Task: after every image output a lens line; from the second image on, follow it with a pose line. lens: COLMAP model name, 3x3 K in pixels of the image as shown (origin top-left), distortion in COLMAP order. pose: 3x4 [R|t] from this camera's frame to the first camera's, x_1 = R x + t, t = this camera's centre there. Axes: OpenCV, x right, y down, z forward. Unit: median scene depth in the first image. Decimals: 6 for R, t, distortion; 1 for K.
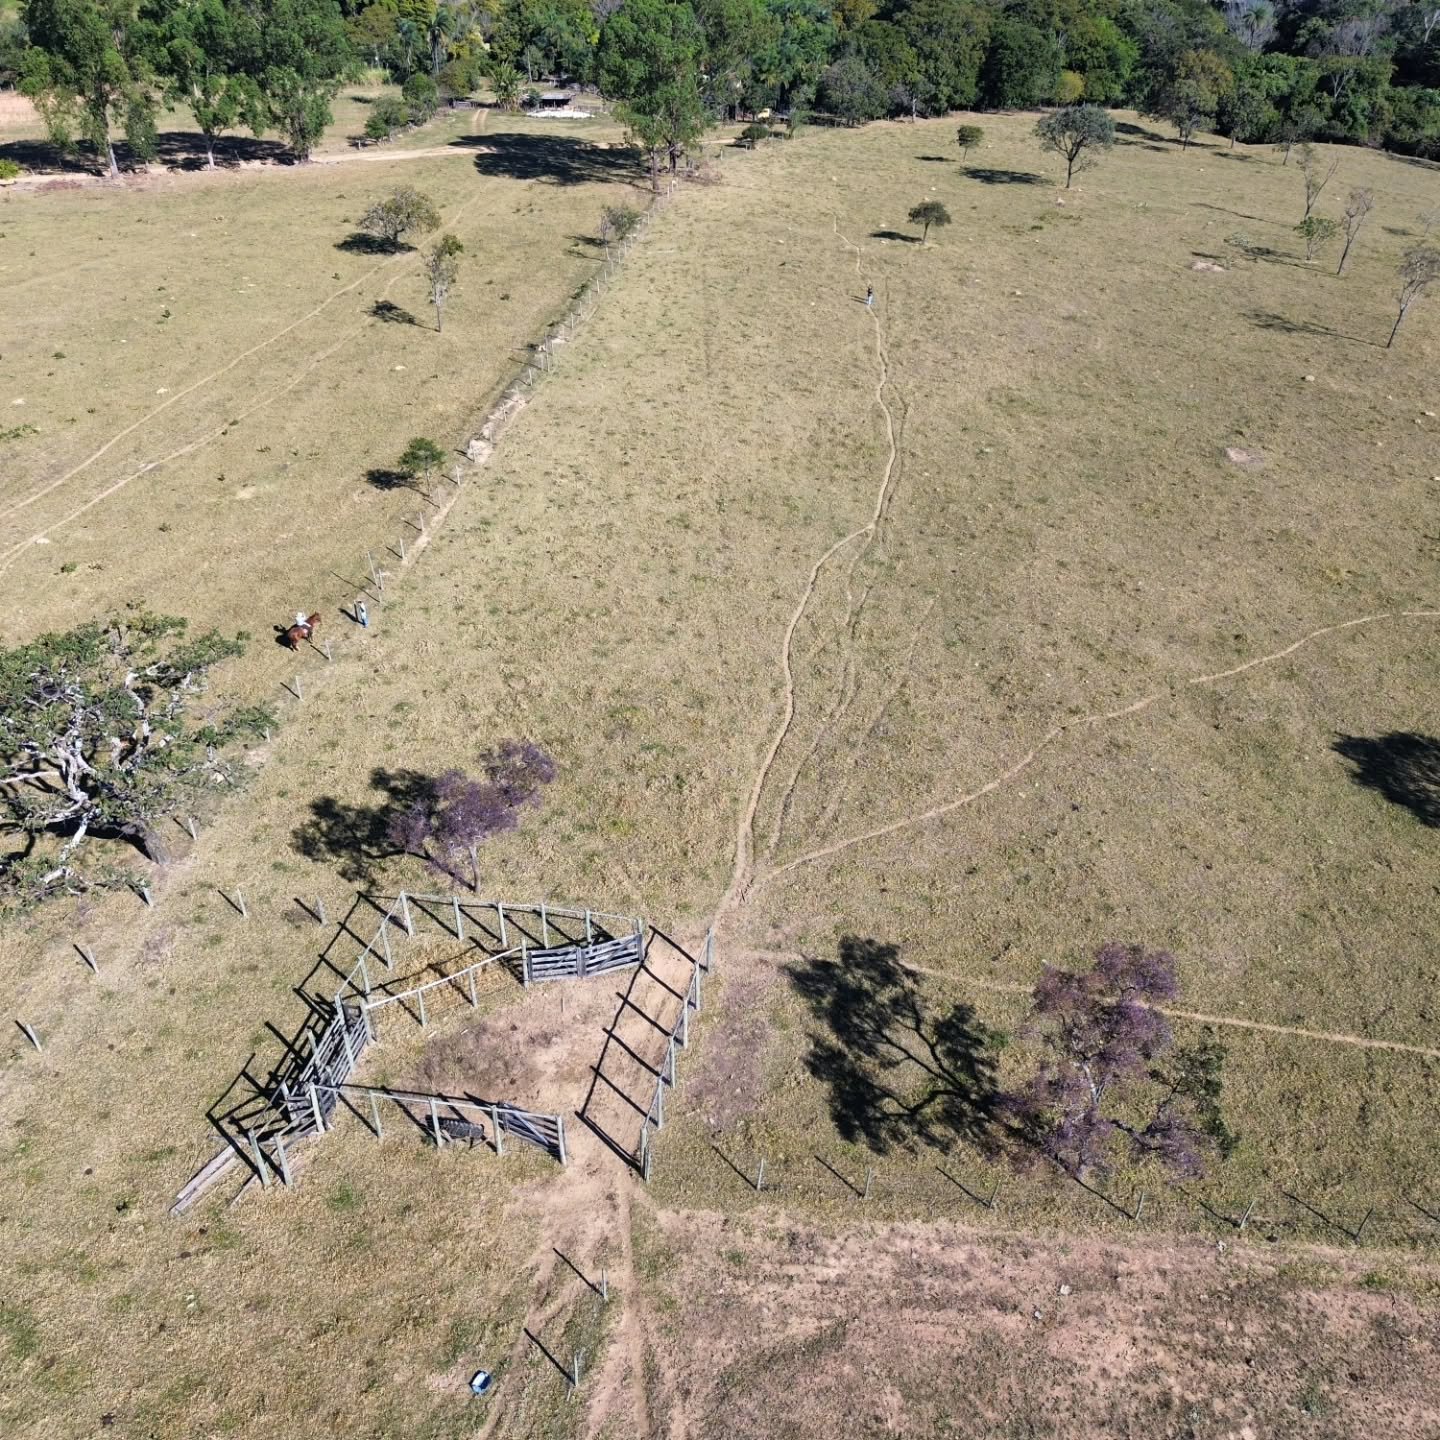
lens RADIAL K [[1358.9, 0, 722.4], [0, 1358.9, 718.5], [0, 0, 1]] dist [0.073590, -0.082415]
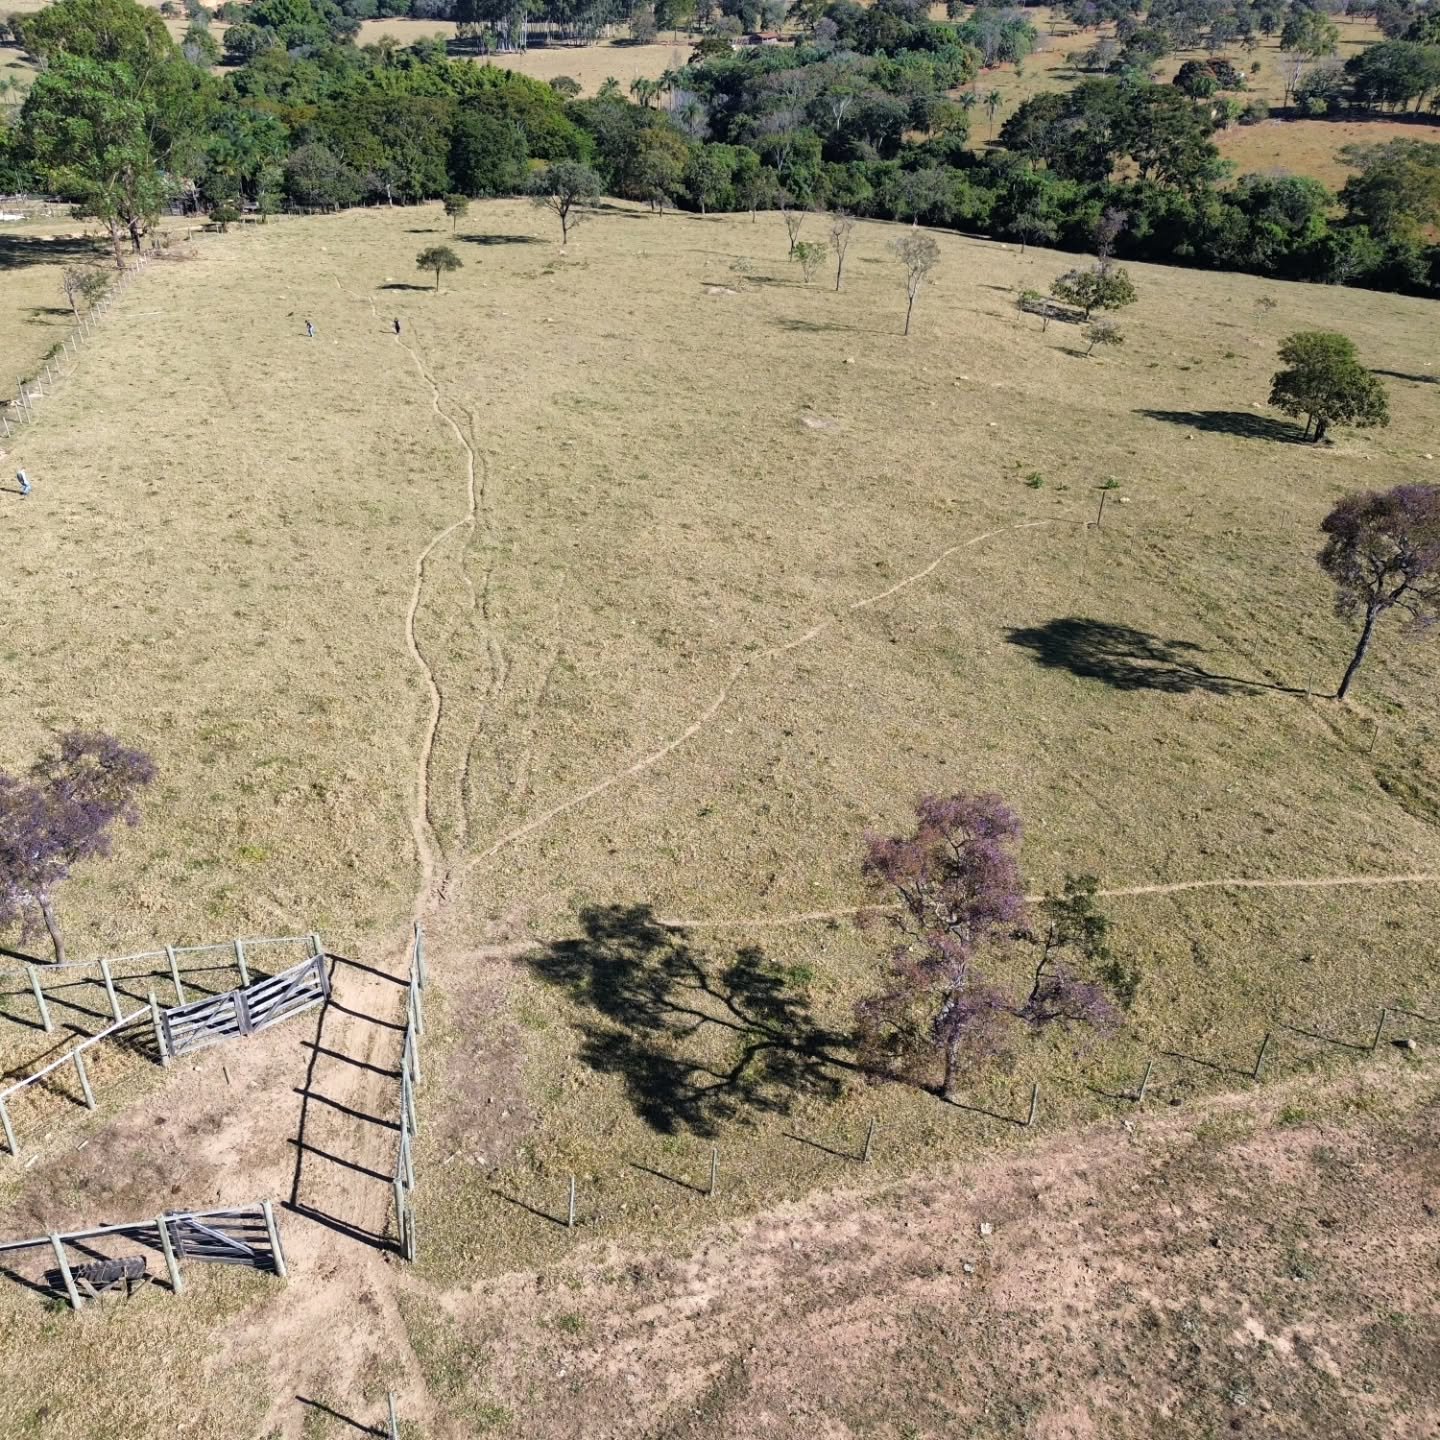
lens RADIAL K [[1358.9, 0, 722.4], [0, 1358.9, 718.5], [0, 0, 1]] dist [0.073590, -0.082415]
pose [[0.932111, -0.172040, 0.318703, -0.069714], [0.200575, 0.977916, -0.058732, 0.117689], [-0.301560, 0.118669, 0.946033, 0.218179]]
